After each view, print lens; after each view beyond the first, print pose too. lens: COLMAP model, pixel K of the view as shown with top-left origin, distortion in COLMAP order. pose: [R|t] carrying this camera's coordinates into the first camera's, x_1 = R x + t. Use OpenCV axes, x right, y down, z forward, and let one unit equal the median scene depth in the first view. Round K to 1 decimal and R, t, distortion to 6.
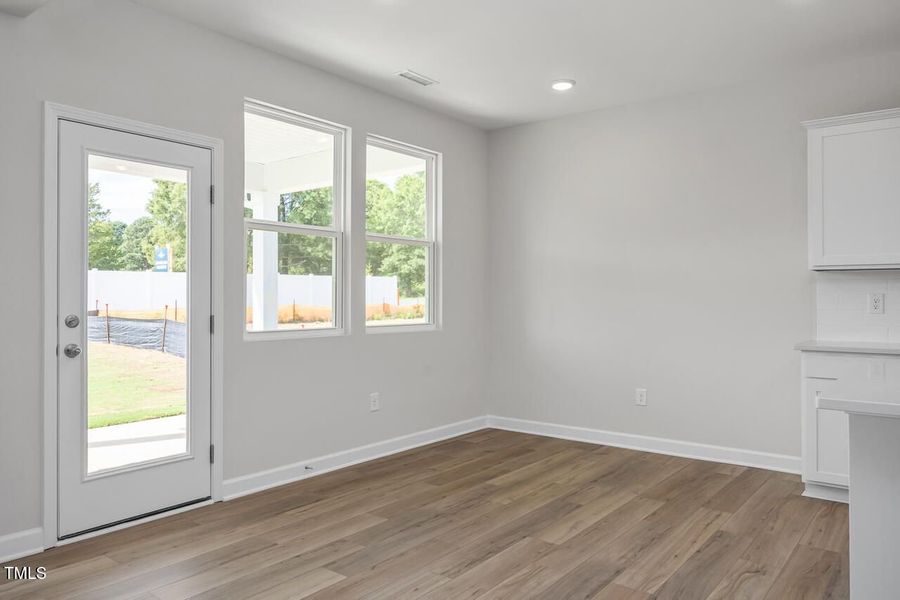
lens RADIAL K [[635.7, 0, 456.7], [0, 635.7, 297.2], [0, 0, 1]] dist [-0.001884, 0.001125]
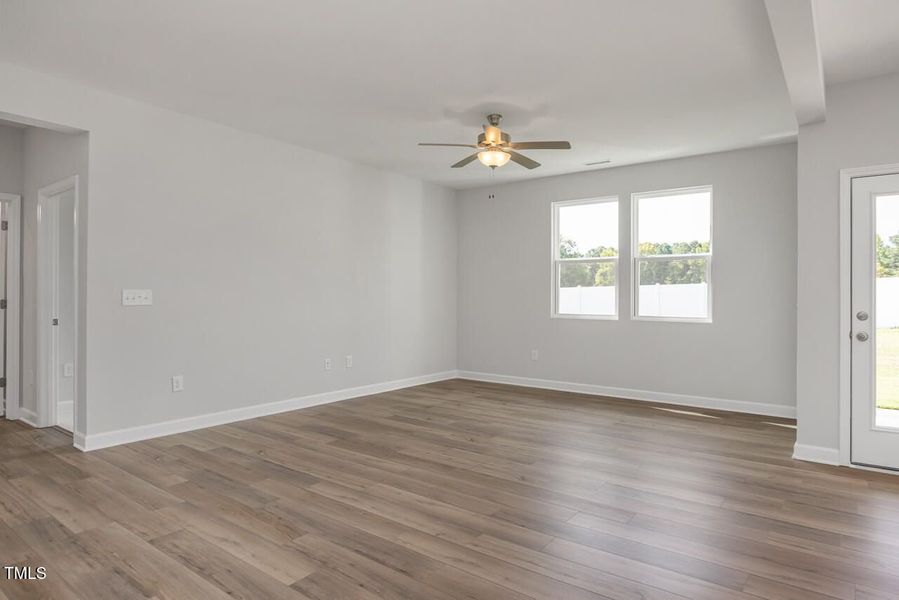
lens RADIAL K [[524.2, 0, 453.5], [0, 524.2, 294.2], [0, 0, 1]] dist [-0.005488, -0.000433]
pose [[0.015567, -0.005299, -0.999865, 0.411641], [-0.006134, 0.999967, -0.005395, 0.000454], [0.999860, 0.006217, 0.015534, 0.040886]]
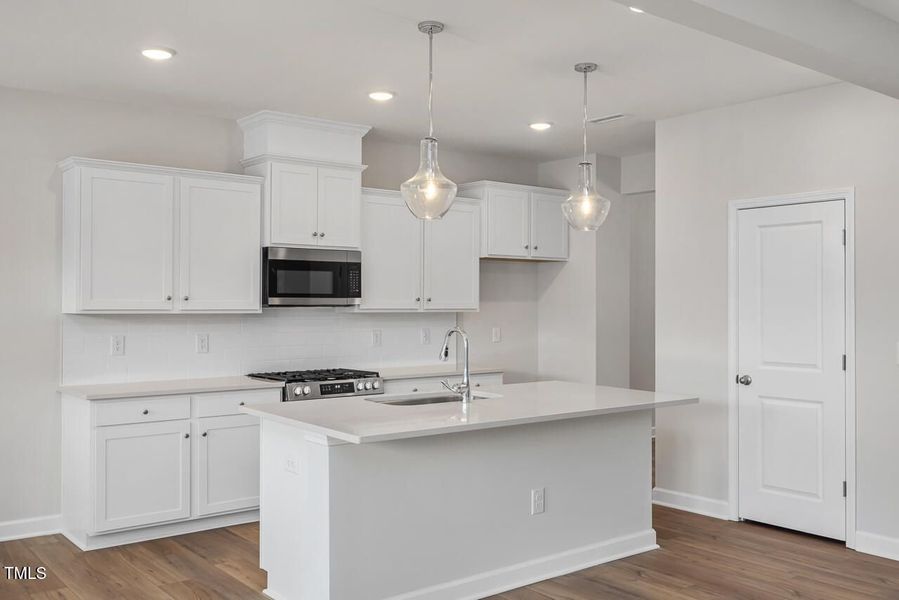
lens RADIAL K [[848.3, 0, 449.5], [0, 848.3, 300.0], [0, 0, 1]] dist [0.053487, 0.000046]
pose [[0.240721, 0.002605, 0.970591, -0.523596], [-0.003032, 0.999994, -0.001932, -0.059255], [-0.970590, -0.002478, 0.240728, 0.139500]]
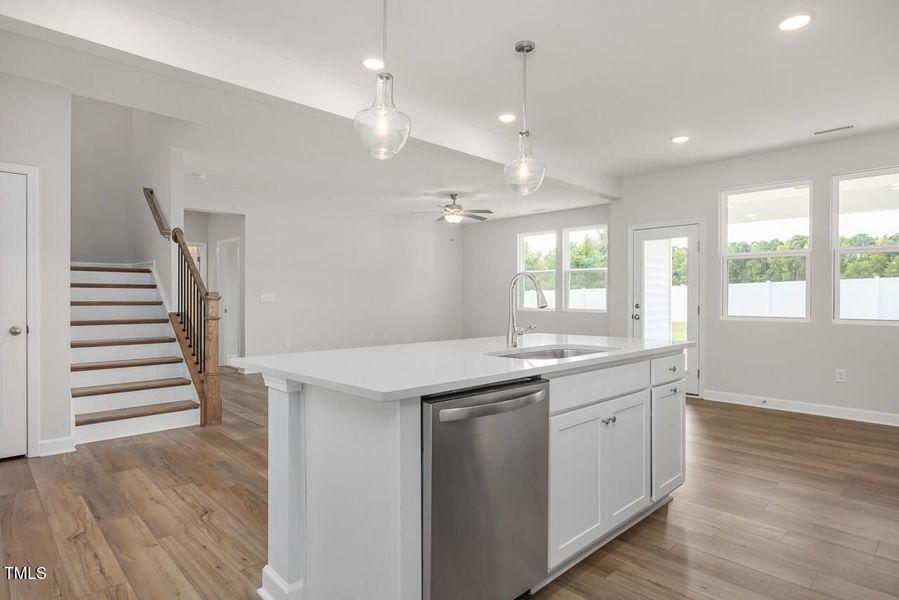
lens RADIAL K [[502.9, 0, 449.5], [0, 502.9, 300.0], [0, 0, 1]] dist [0.001642, -0.000134]
pose [[-0.147425, 0.004412, -0.989063, 1.147571], [-0.000666, 0.999989, 0.004560, 0.003410], [0.989073, 0.001330, -0.147420, 0.392574]]
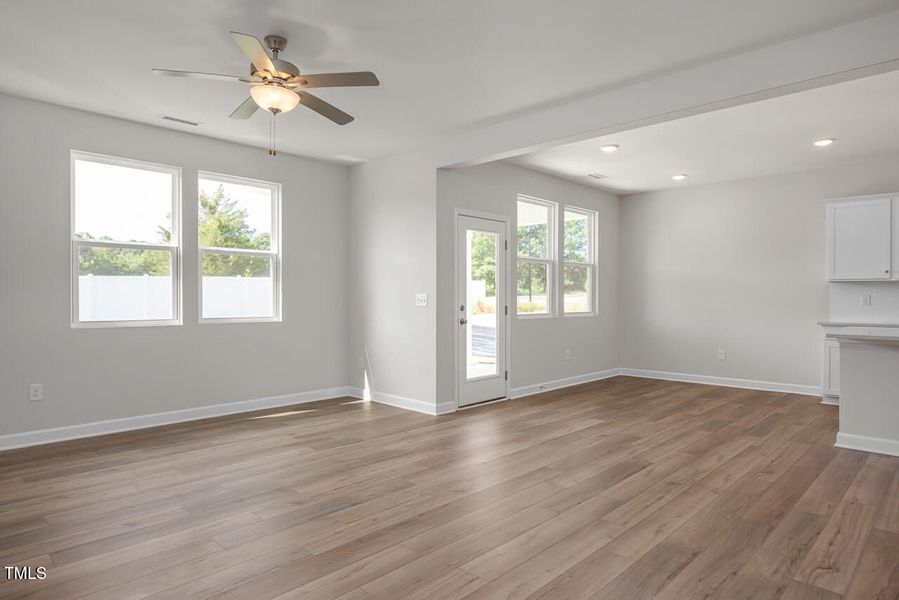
lens RADIAL K [[539.2, 0, 456.2], [0, 539.2, 300.6], [0, 0, 1]] dist [-0.004836, -0.001460]
pose [[0.994751, -0.000003, -0.102326, -0.321336], [0.000772, 0.999972, 0.007475, -0.000015], [0.102323, -0.007514, 0.994723, -0.605613]]
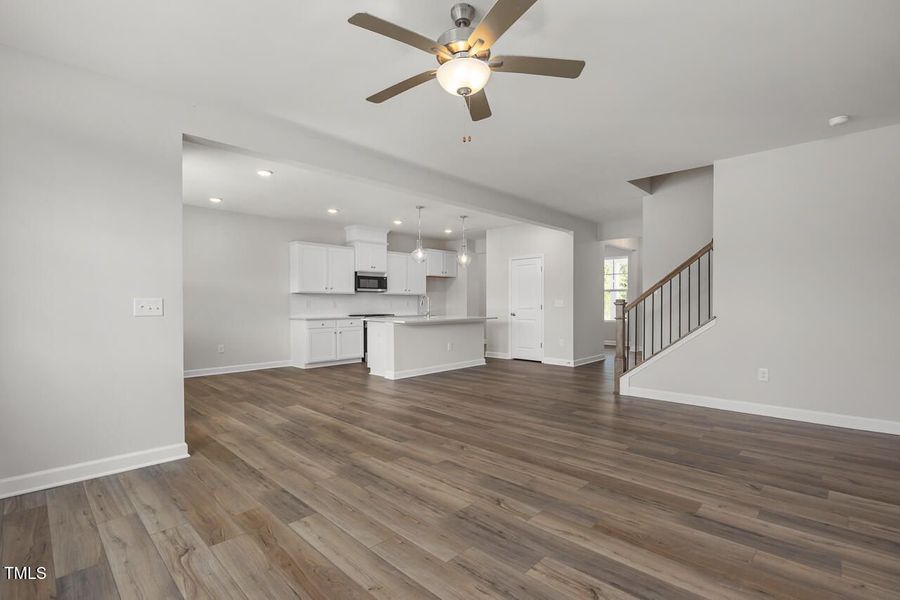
lens RADIAL K [[419.2, 0, 450.0], [0, 419.2, 300.0], [0, 0, 1]] dist [-0.000663, -0.000011]
pose [[0.110079, 0.004266, 0.993914, -1.200292], [0.001920, 0.999988, -0.004505, 0.000172], [-0.993921, 0.002405, 0.110070, 0.096186]]
